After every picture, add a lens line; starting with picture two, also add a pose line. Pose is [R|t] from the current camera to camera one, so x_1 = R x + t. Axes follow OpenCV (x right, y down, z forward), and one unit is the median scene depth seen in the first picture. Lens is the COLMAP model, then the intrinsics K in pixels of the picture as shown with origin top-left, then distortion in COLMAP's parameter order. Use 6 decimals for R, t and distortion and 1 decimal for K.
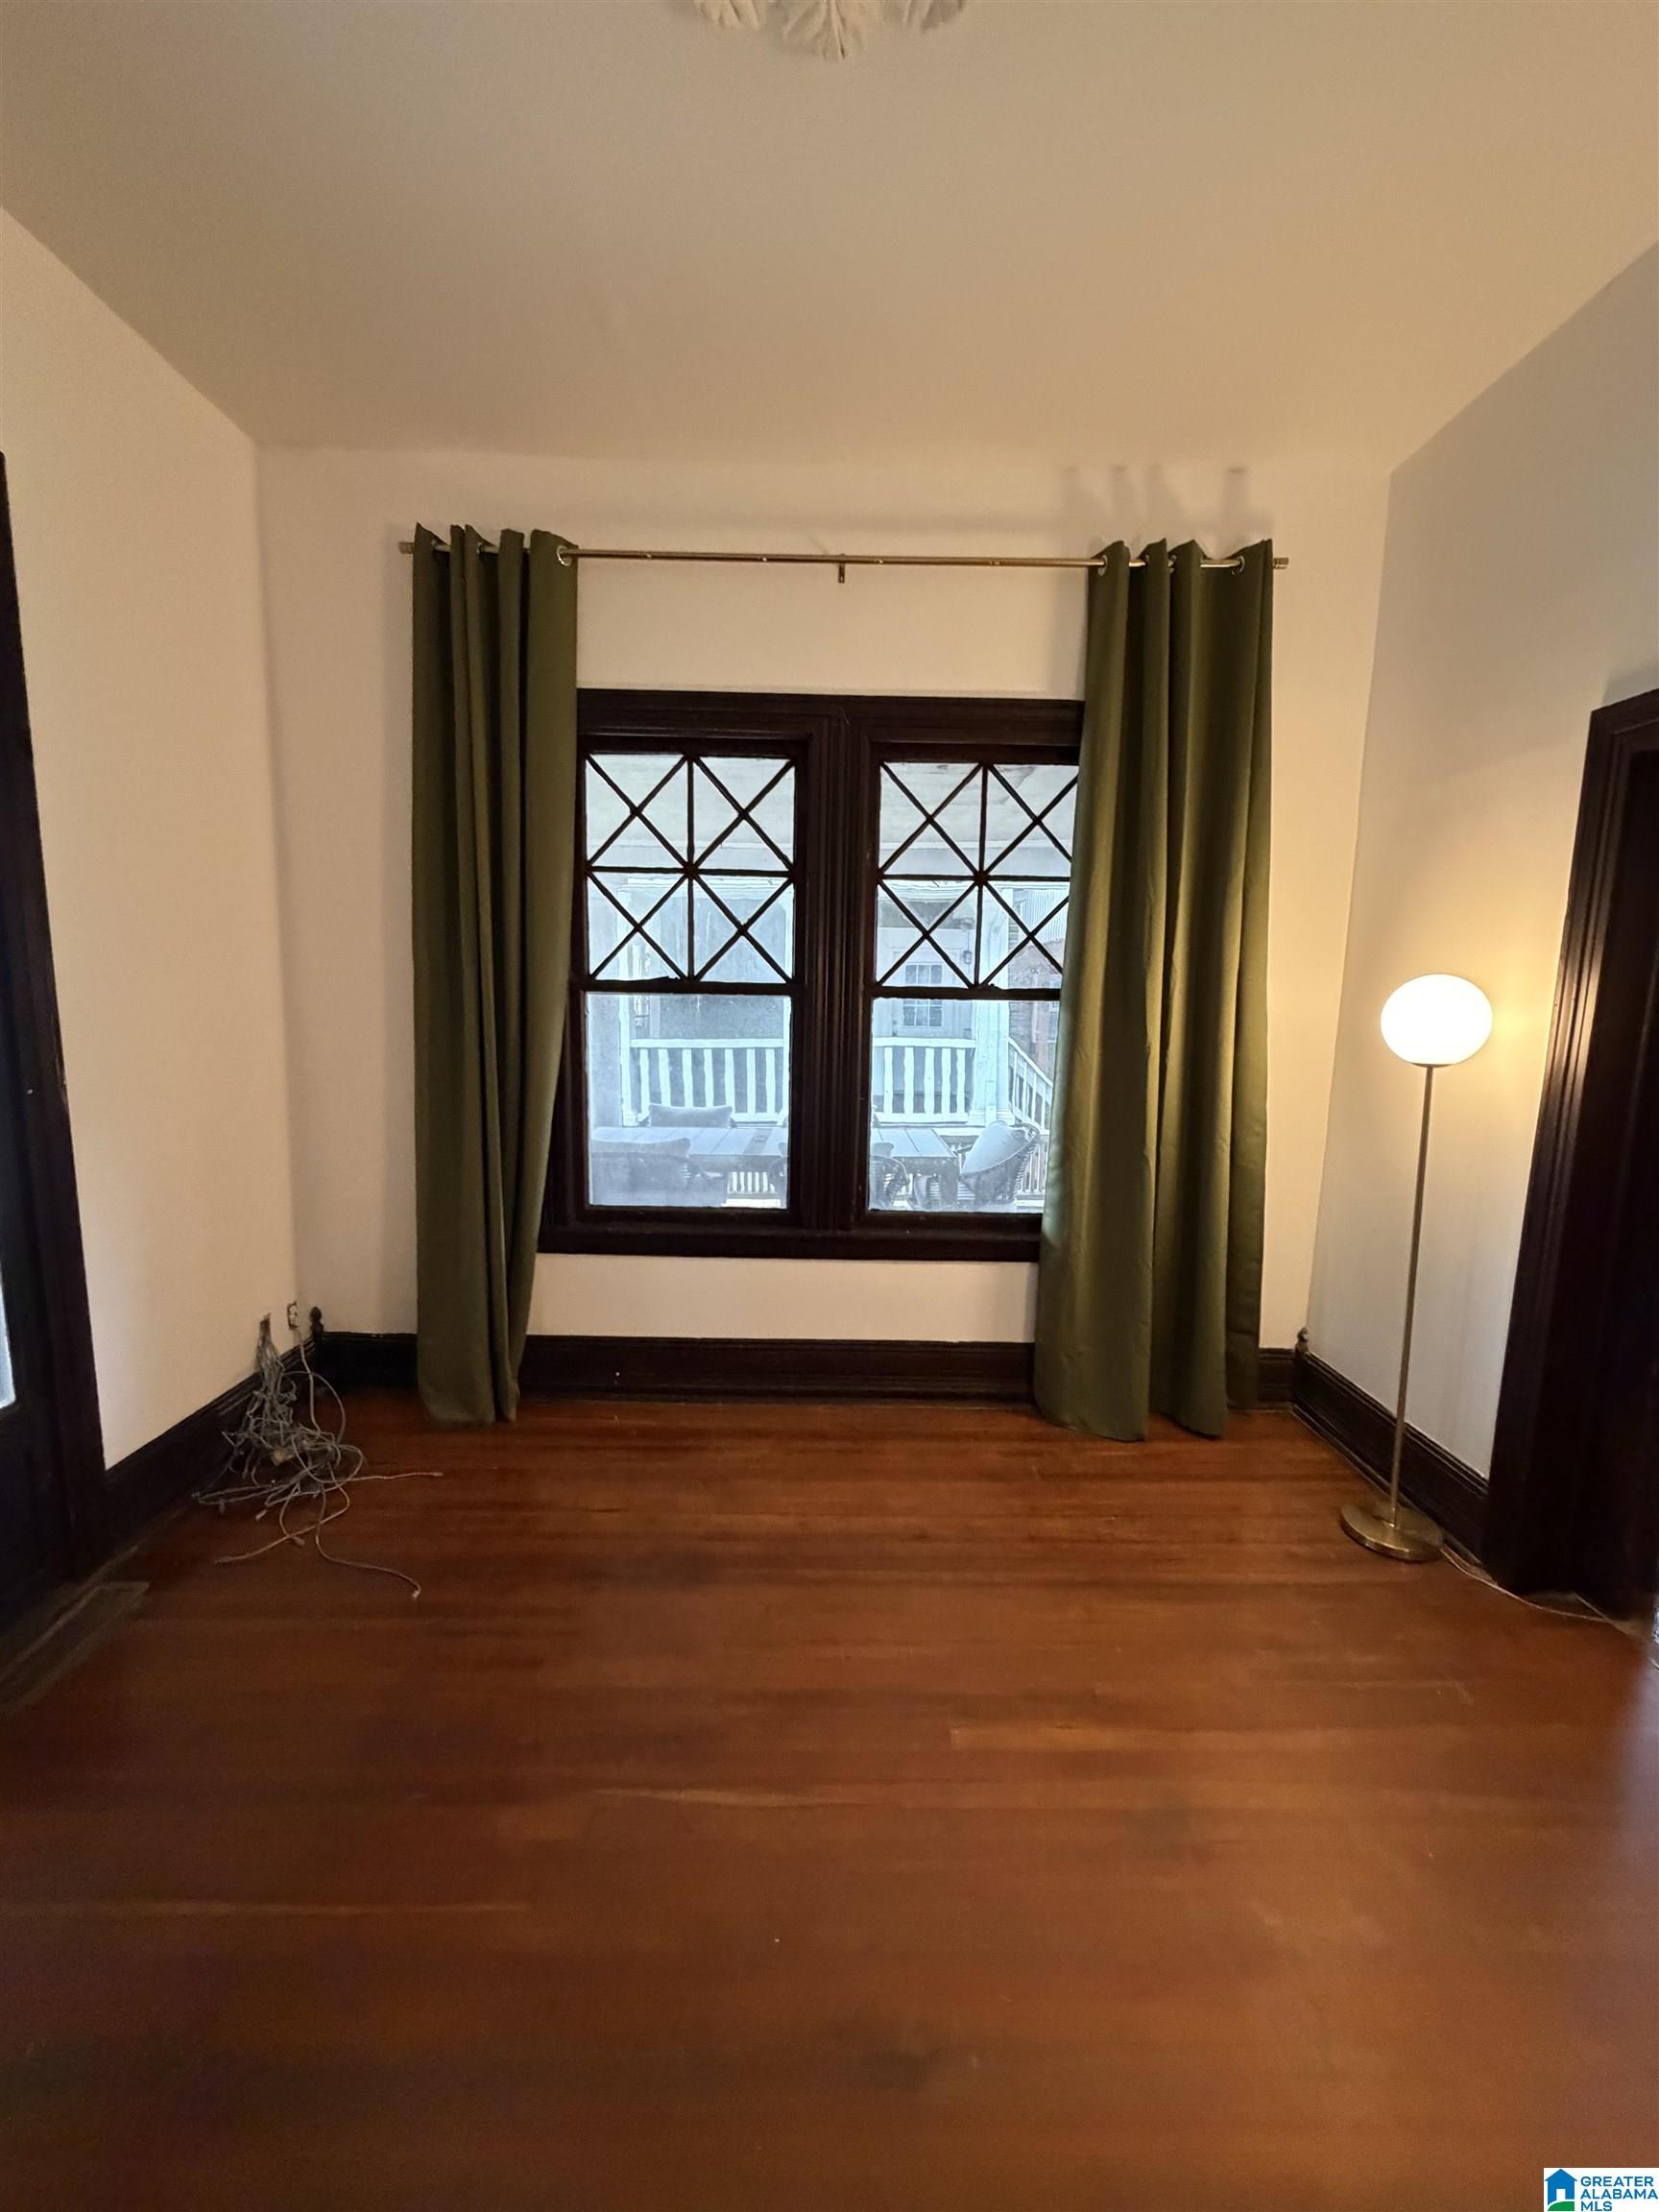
lens RADIAL K [[887.7, 0, 829.5], [0, 887.7, 1106.0], [0, 0, 1]] dist [0.000187, 0.000000]
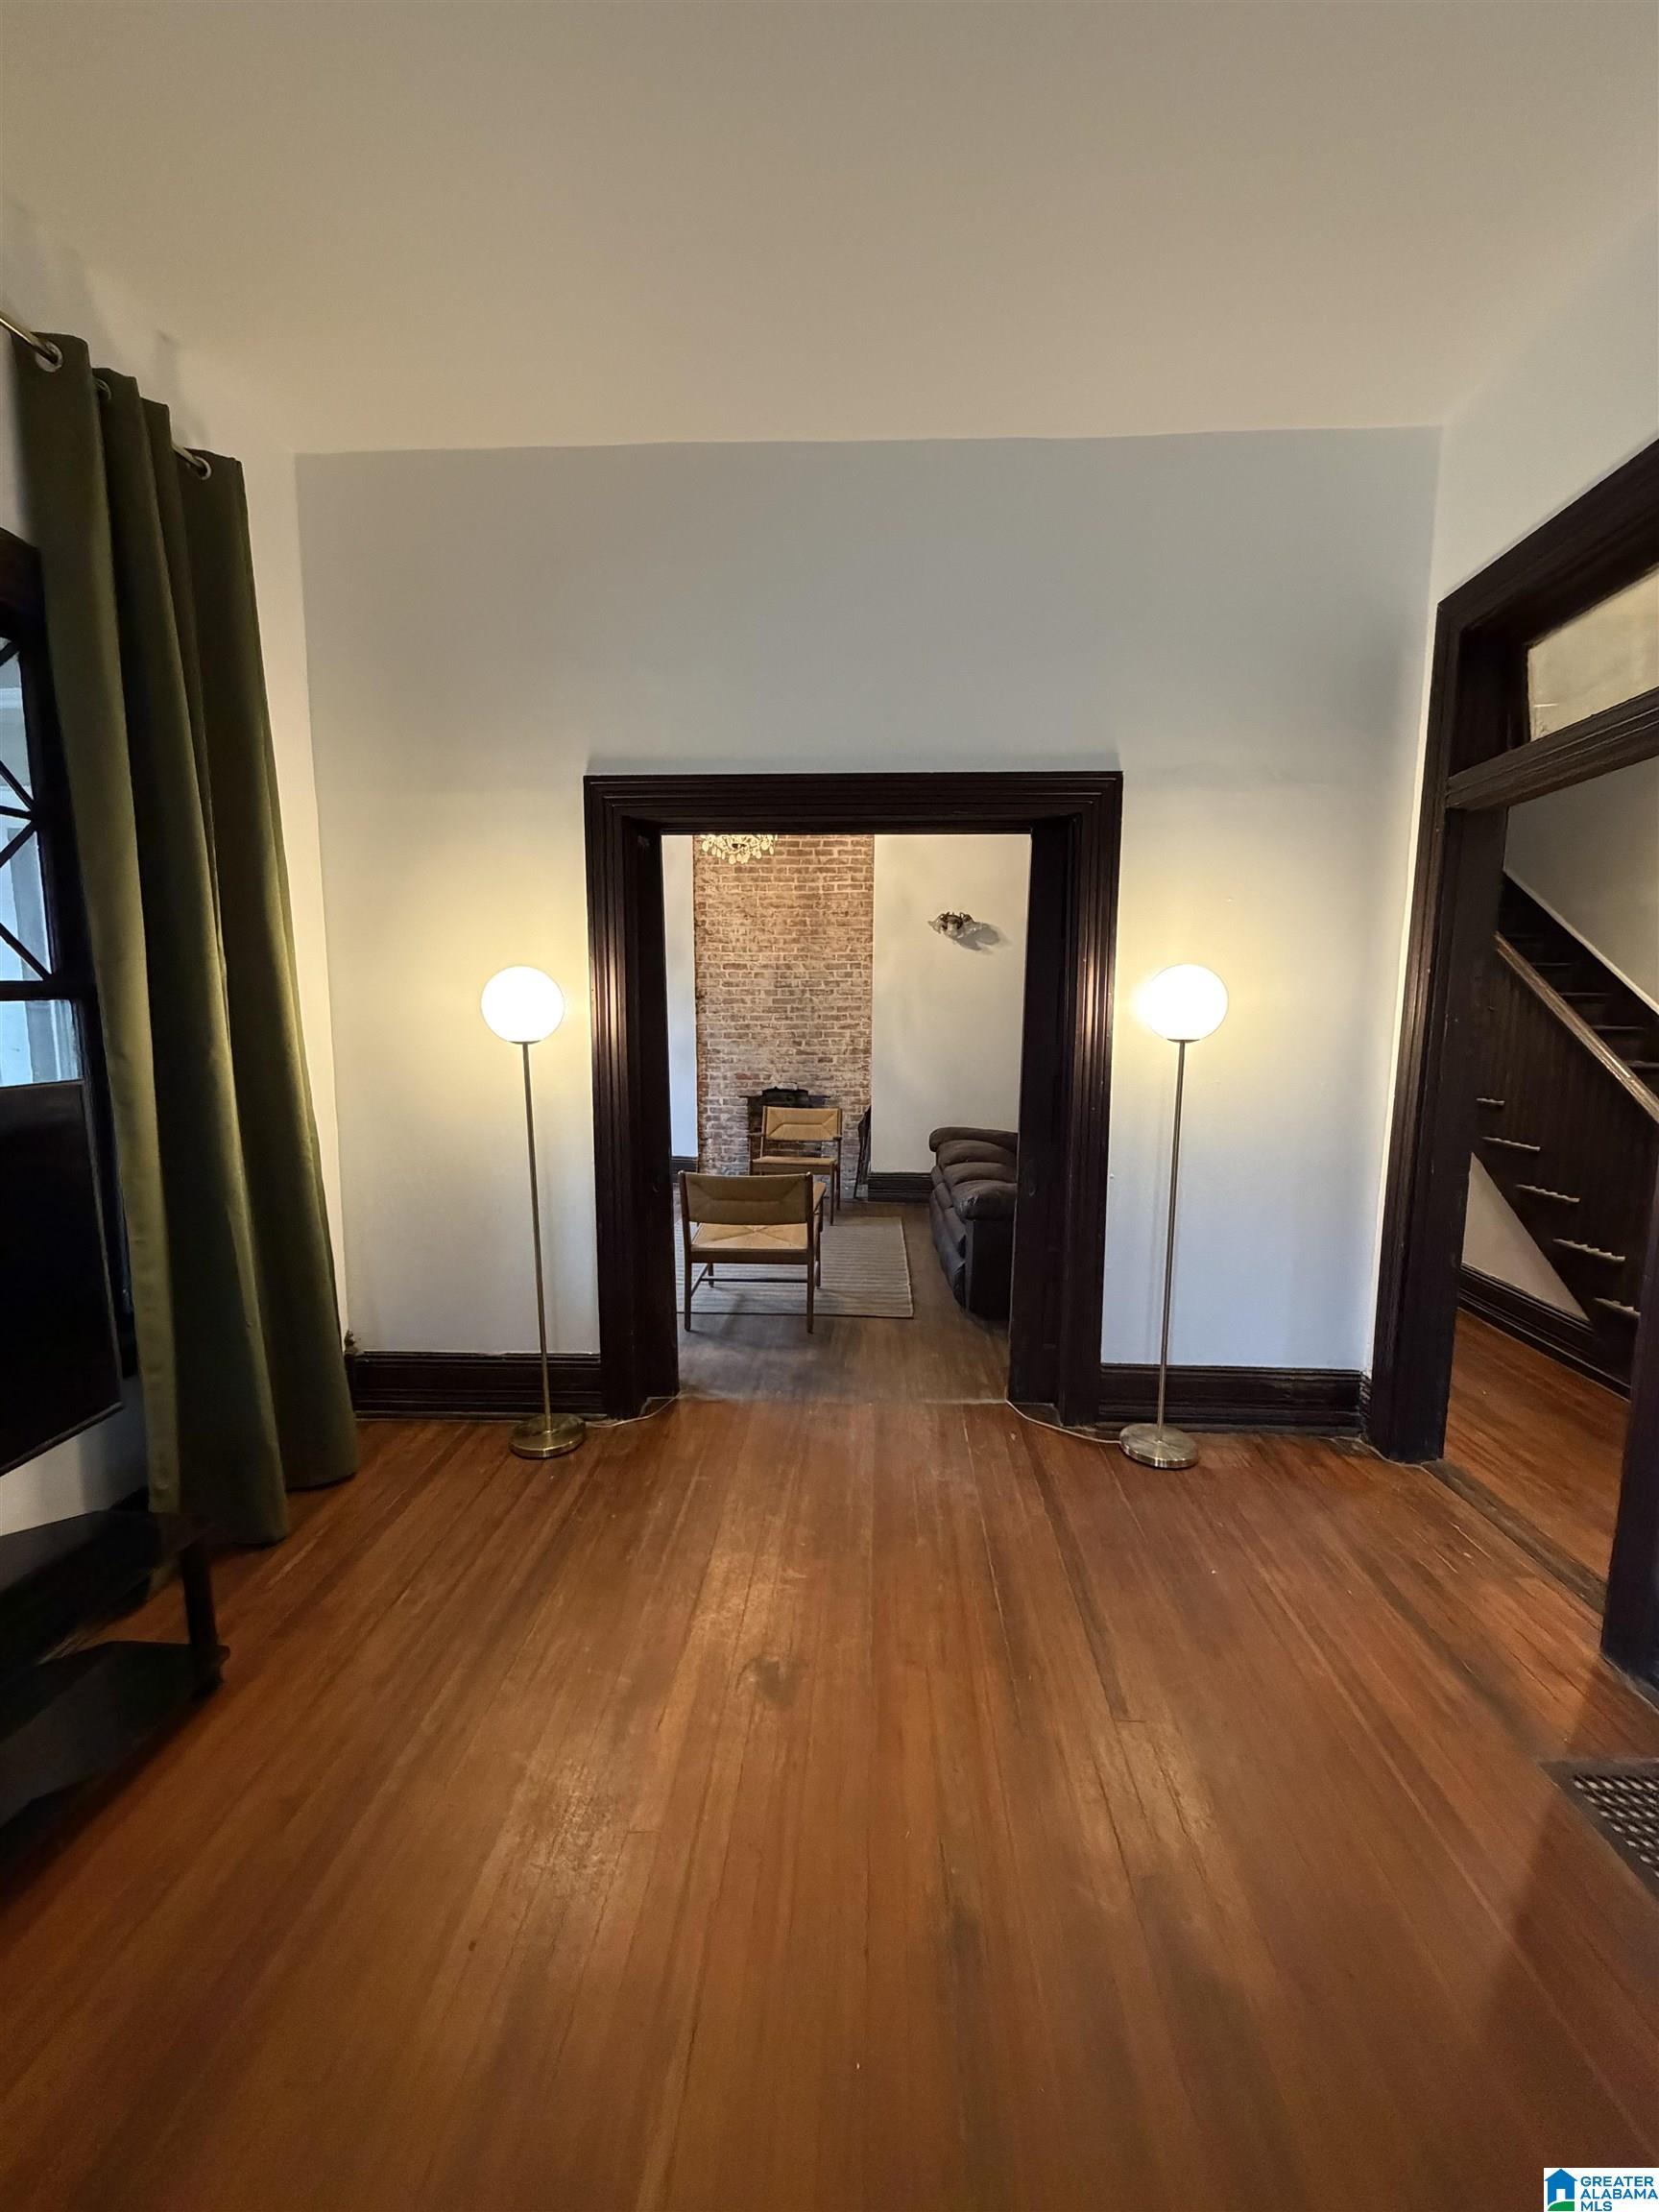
lens RADIAL K [[886.0, 0, 829.5], [0, 886.0, 1106.0], [0, 0, 1]] dist [0.000411, -0.000097]
pose [[0.062301, -0.143524, 0.987684, -0.462678], [0.133181, 0.981952, 0.134291, -0.067048], [-0.989132, 0.123175, 0.080291, 0.490453]]
